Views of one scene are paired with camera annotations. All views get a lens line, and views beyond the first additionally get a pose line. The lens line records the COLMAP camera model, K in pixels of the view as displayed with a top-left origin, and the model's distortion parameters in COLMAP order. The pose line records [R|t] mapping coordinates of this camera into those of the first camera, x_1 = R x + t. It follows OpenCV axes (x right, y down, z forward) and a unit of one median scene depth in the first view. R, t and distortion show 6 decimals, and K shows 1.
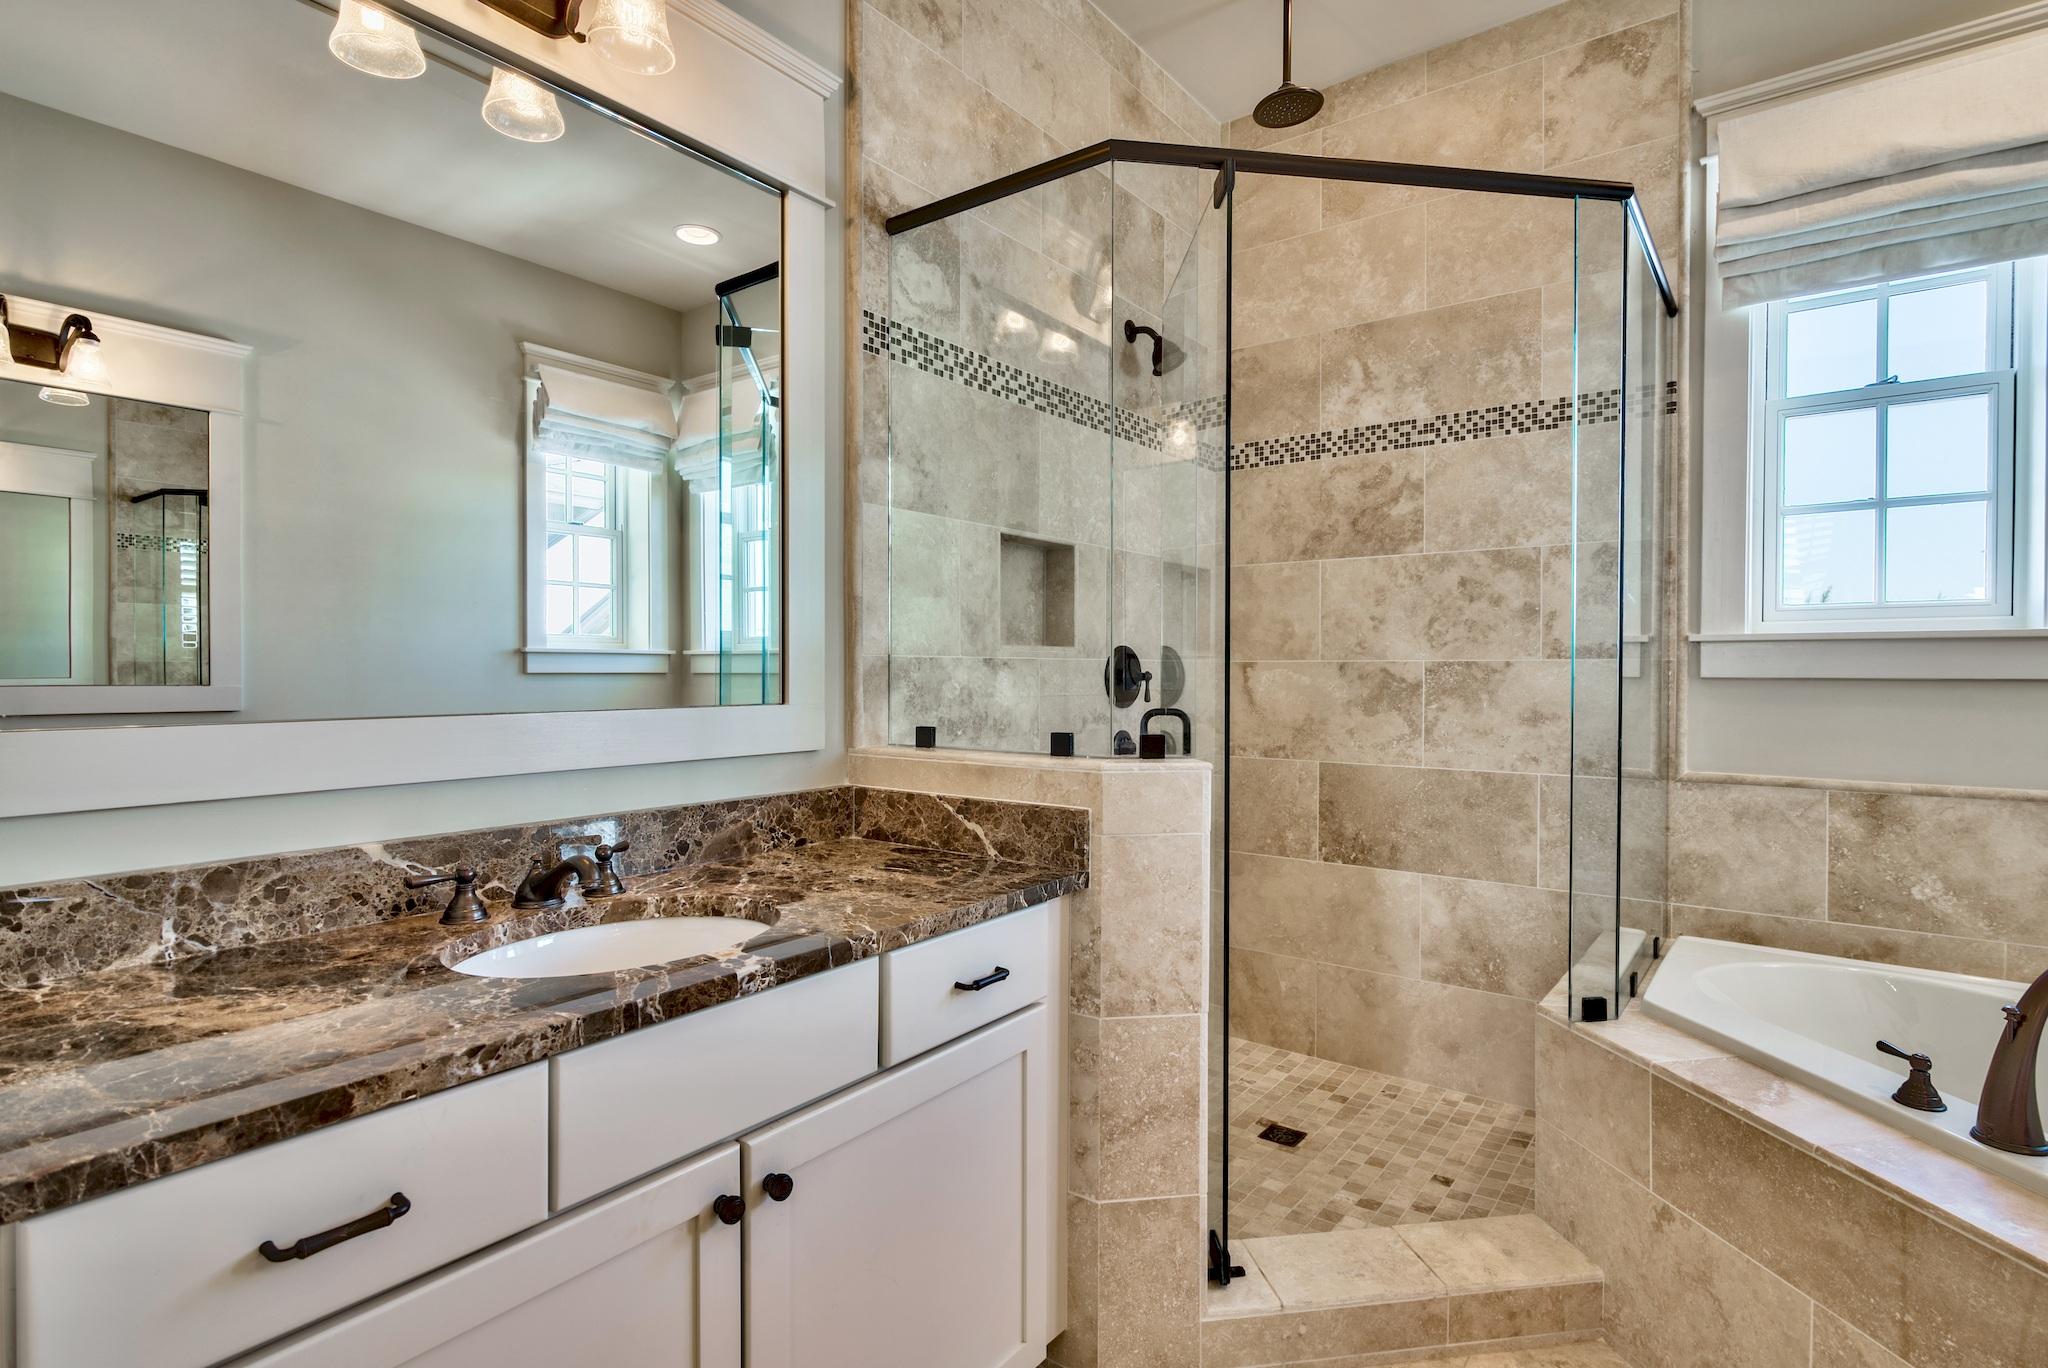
lens RADIAL K [[1034.8, 0, 1023.0], [0, 1034.8, 691.3], [0, 0, 1]] dist [0.001316, 0.000173]
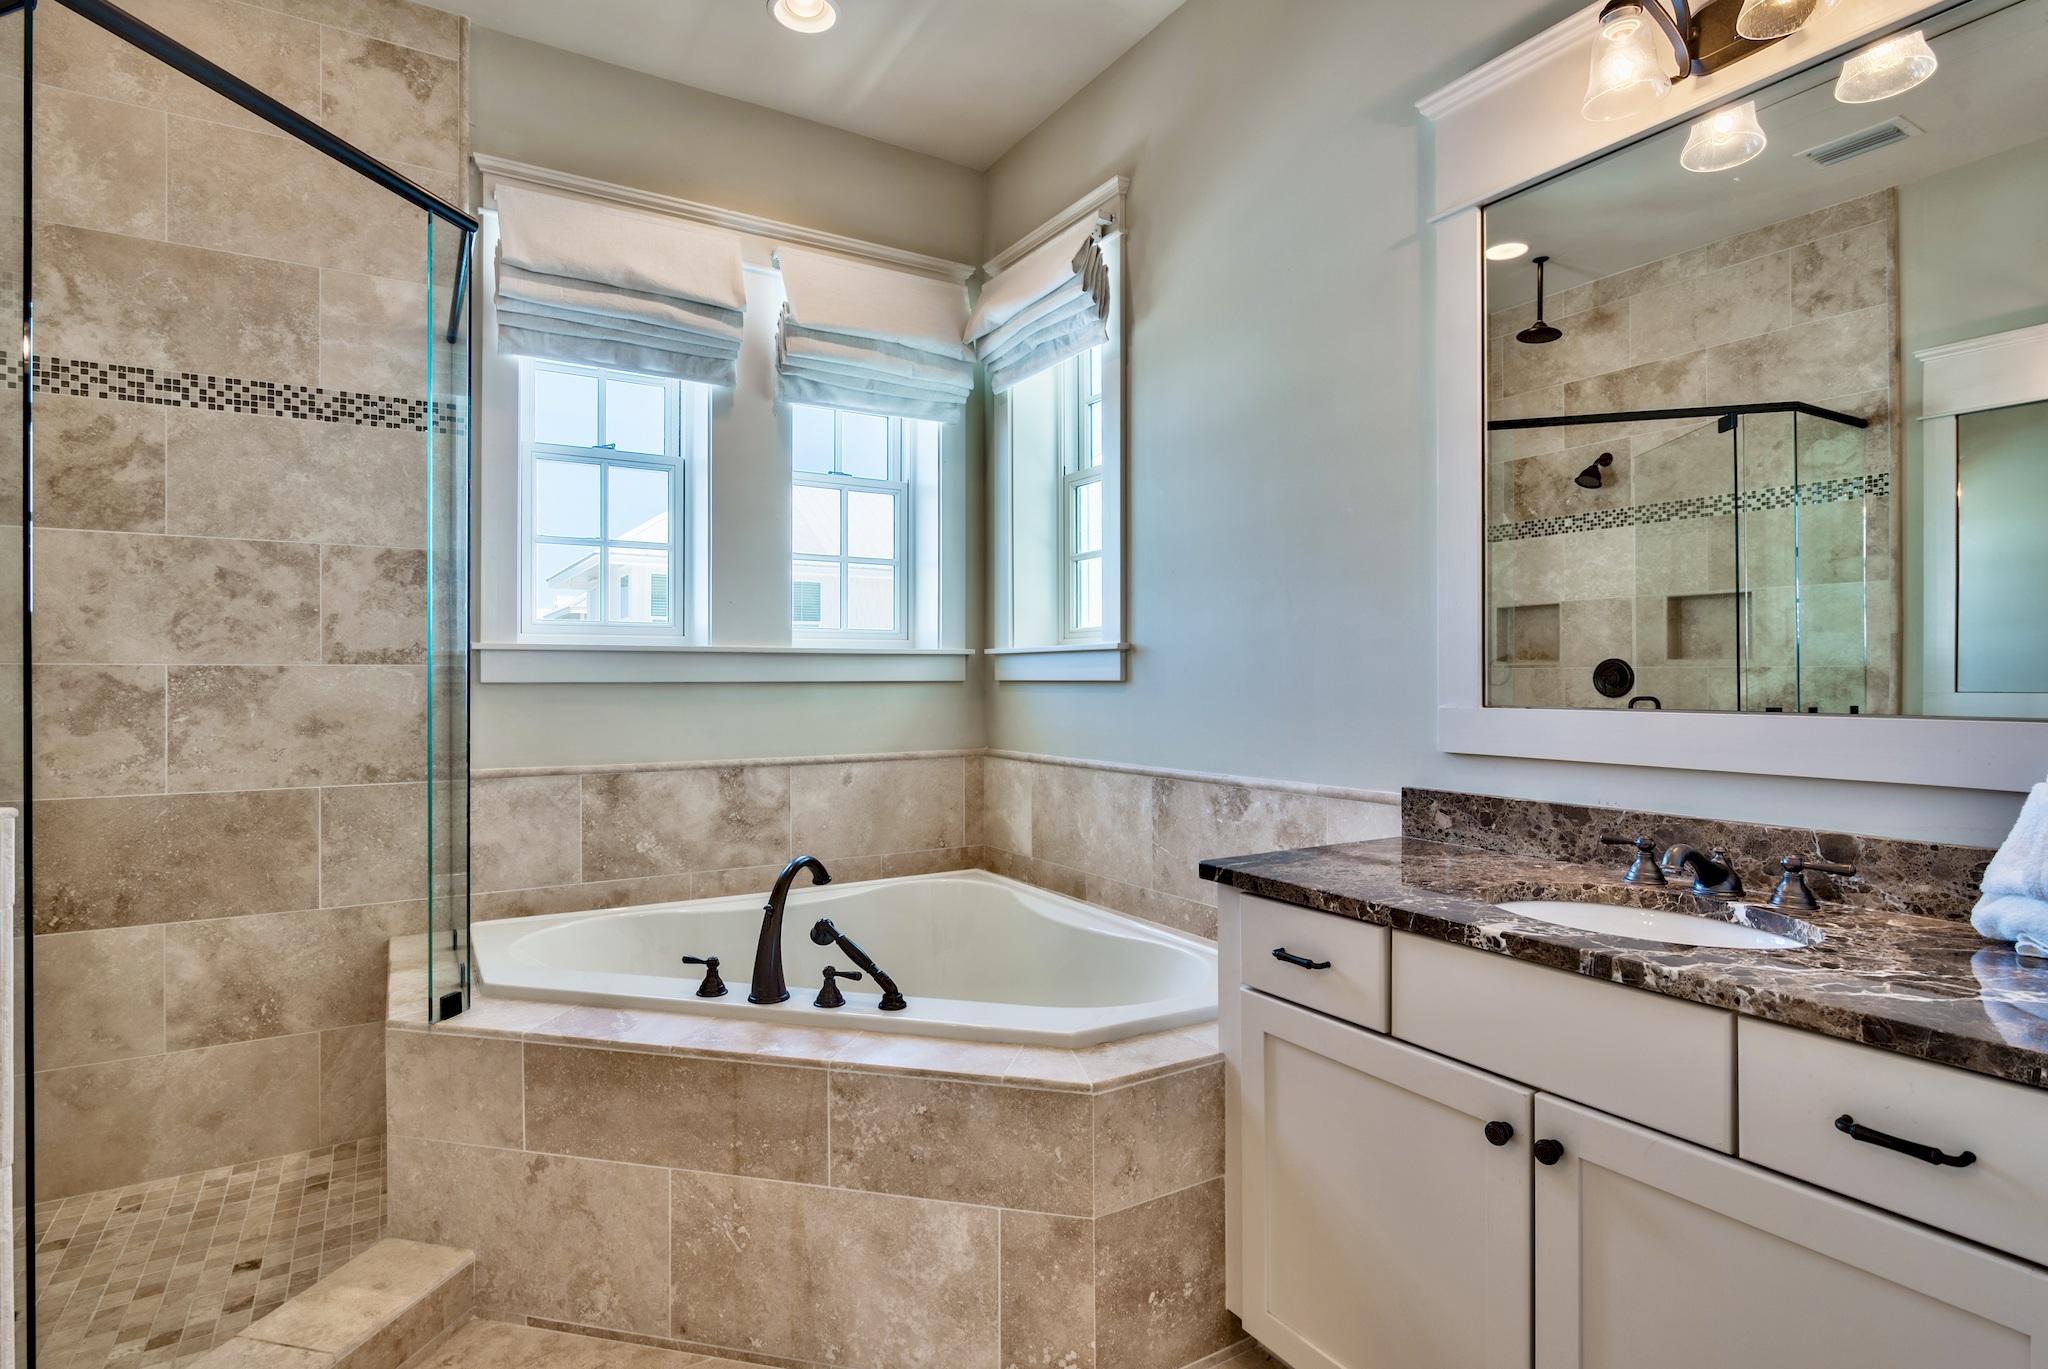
lens RADIAL K [[1034.8, 0, 1023.0], [0, 1034.8, 691.8], [0, 0, 1]] dist [0.001316, 0.000173]
pose [[0.364710, -0.013928, 0.931017, -0.142318], [0.020835, 0.999760, 0.006794, 0.000784], [-0.930888, 0.016920, 0.364912, 0.067159]]
